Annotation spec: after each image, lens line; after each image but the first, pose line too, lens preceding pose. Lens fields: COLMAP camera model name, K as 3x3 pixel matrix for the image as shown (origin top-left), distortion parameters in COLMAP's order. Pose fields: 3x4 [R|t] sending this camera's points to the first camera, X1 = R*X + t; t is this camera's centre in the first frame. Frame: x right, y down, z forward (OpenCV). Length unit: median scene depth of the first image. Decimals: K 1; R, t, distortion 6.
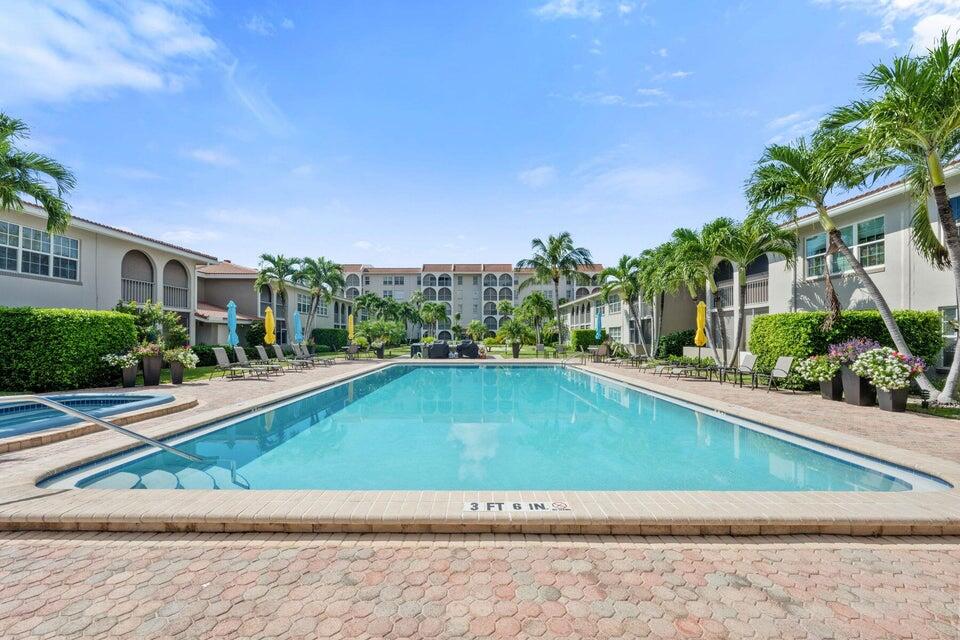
lens RADIAL K [[383.0, 0, 475.7], [0, 383.0, 335.7], [0, 0, 1]] dist [0.000960, 0.000100]
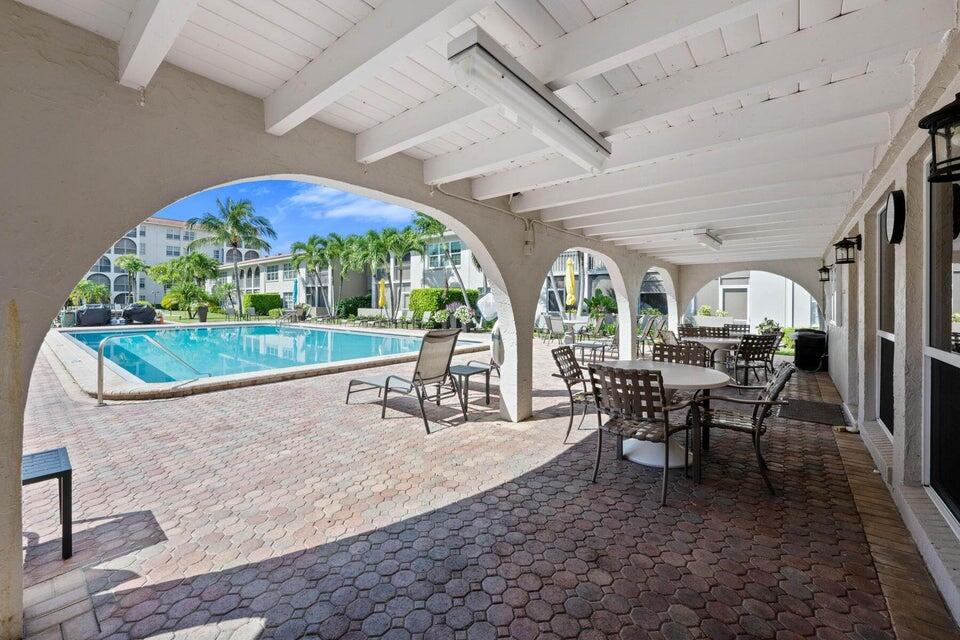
lens RADIAL K [[381.4, 0, 470.5], [0, 381.4, 300.8], [0, 0, 1]] dist [-0.001168, -0.000093]
pose [[0.642456, 0.005225, 0.766305, -0.275821], [-0.005872, 0.999981, -0.001895, 0.002546], [-0.766300, -0.003283, 0.642474, -0.207617]]
